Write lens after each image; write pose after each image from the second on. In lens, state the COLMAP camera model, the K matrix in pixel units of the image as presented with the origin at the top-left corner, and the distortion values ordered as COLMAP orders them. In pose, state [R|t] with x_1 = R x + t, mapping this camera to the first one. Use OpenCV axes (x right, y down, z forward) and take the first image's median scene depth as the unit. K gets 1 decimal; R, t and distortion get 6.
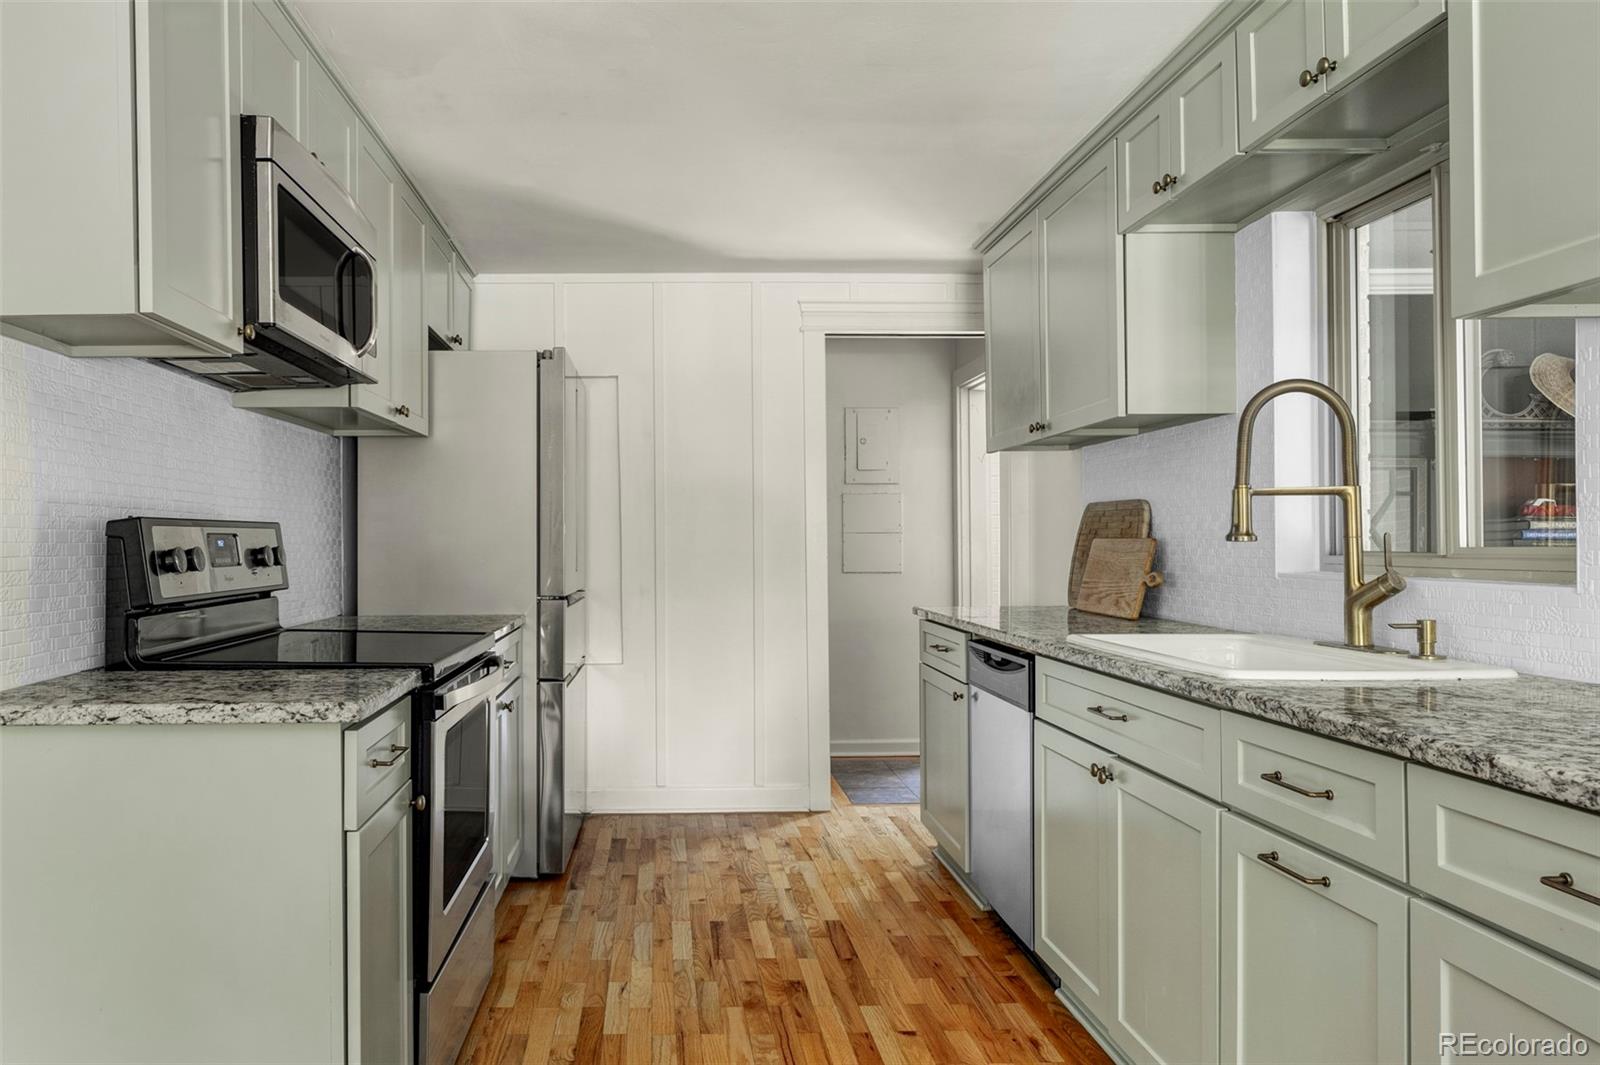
lens RADIAL K [[1067.8, 0, 797.8], [0, 1067.8, 543.5], [0, 0, 1]] dist [-0.000257, -0.003313]
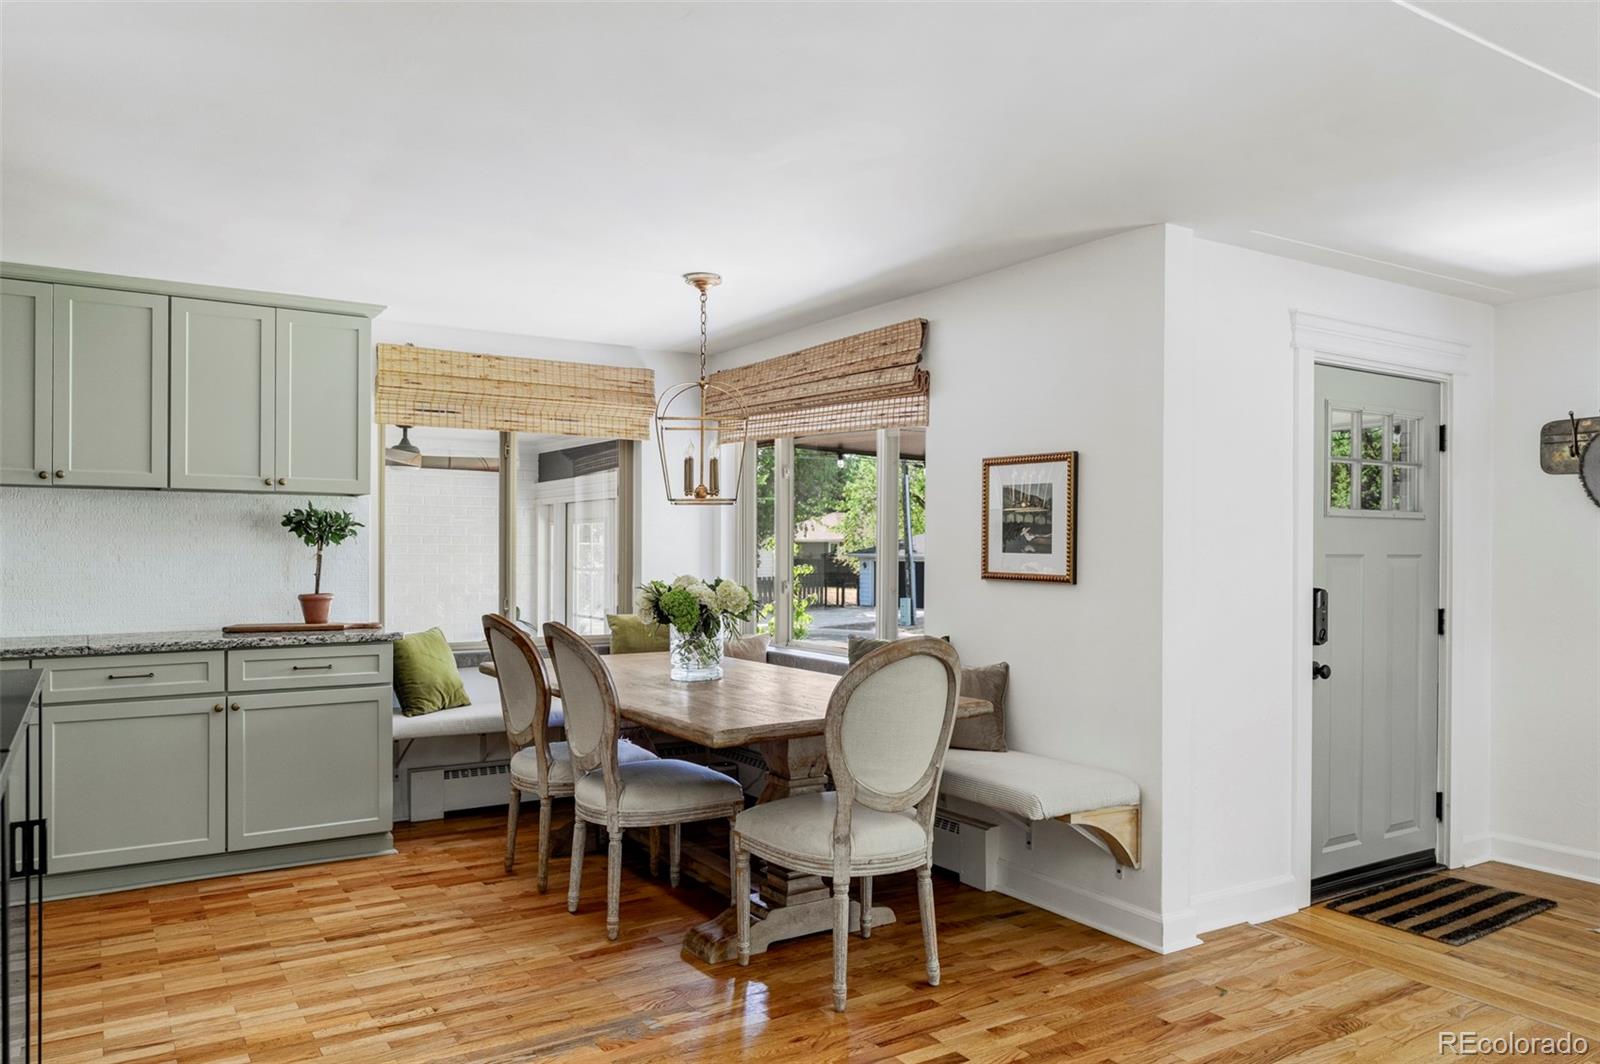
lens RADIAL K [[1137.7, 0, 797.4], [0, 1137.7, 553.5], [0, 0, 1]] dist [-0.002010, 0.000808]
pose [[-0.531518, 0.002868, 0.847042, -1.922010], [0.000959, 0.999996, -0.002784, -0.039092], [-0.847047, -0.000667, -0.531518, 0.572196]]
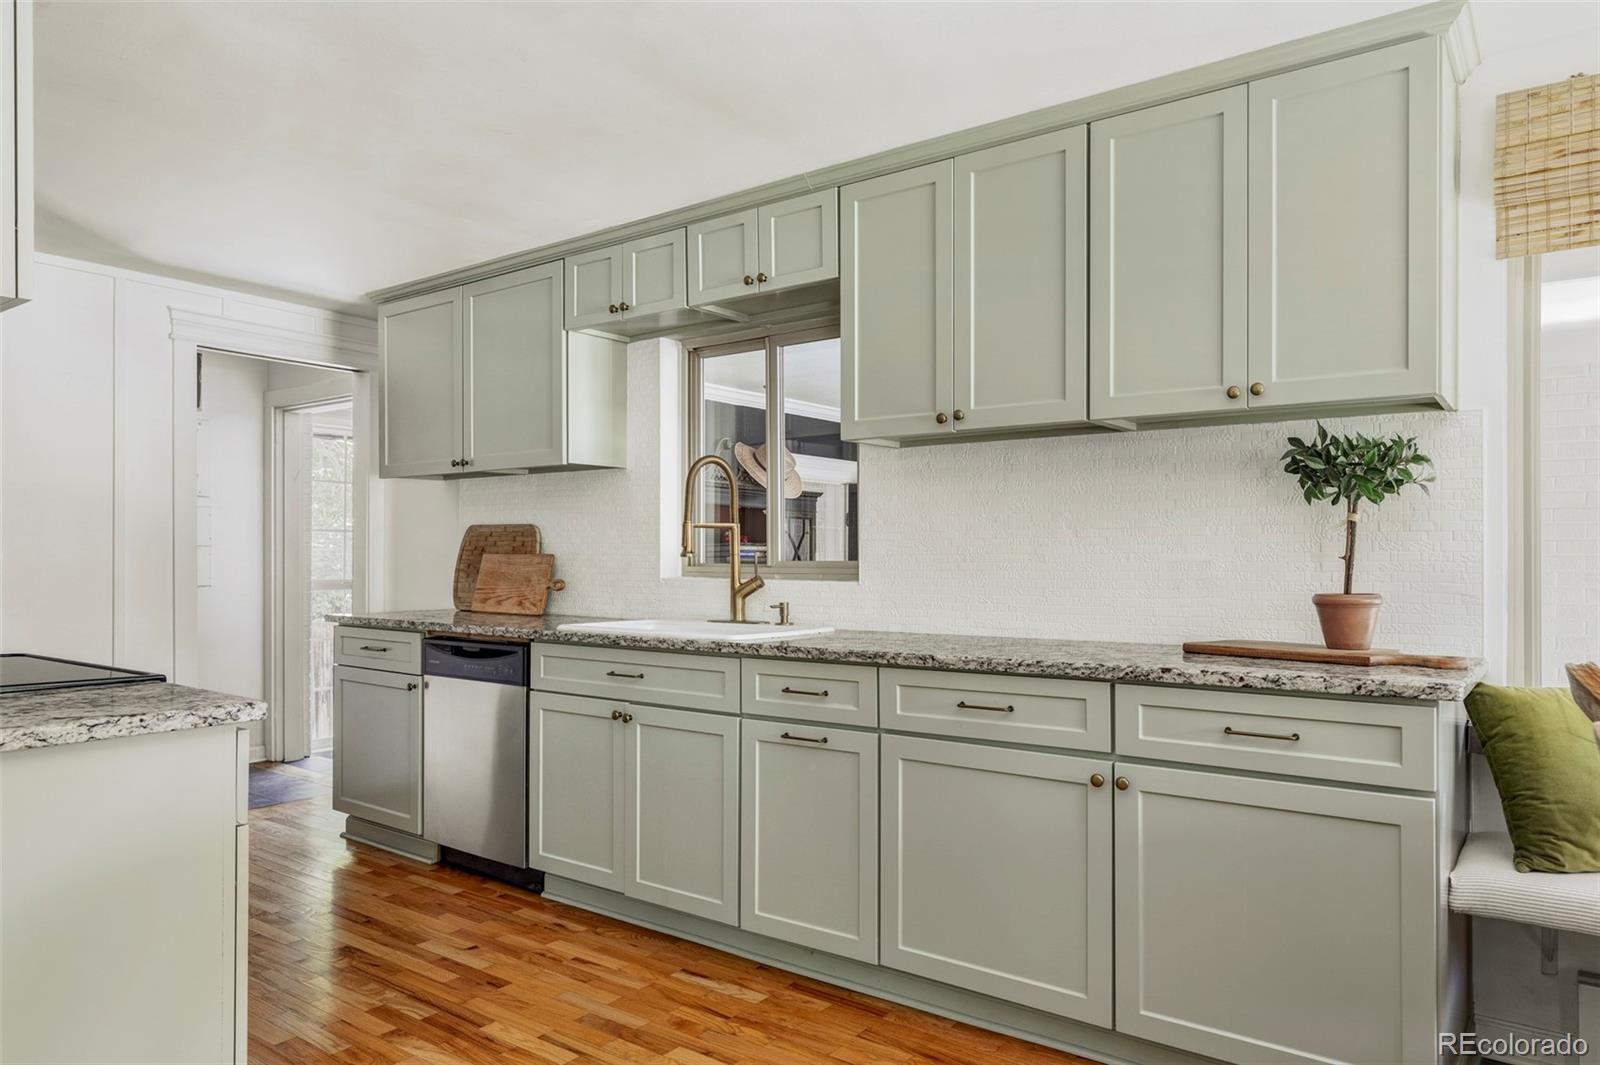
lens RADIAL K [[1067.8, 0, 776.2], [0, 1067.8, 553.3], [0, 0, 1]] dist [-0.000257, -0.003313]
pose [[0.612020, 0.009772, 0.790782, -0.739404], [-0.005627, 0.999952, -0.008002, 0.004091], [-0.790823, 0.000448, 0.612045, -0.053815]]
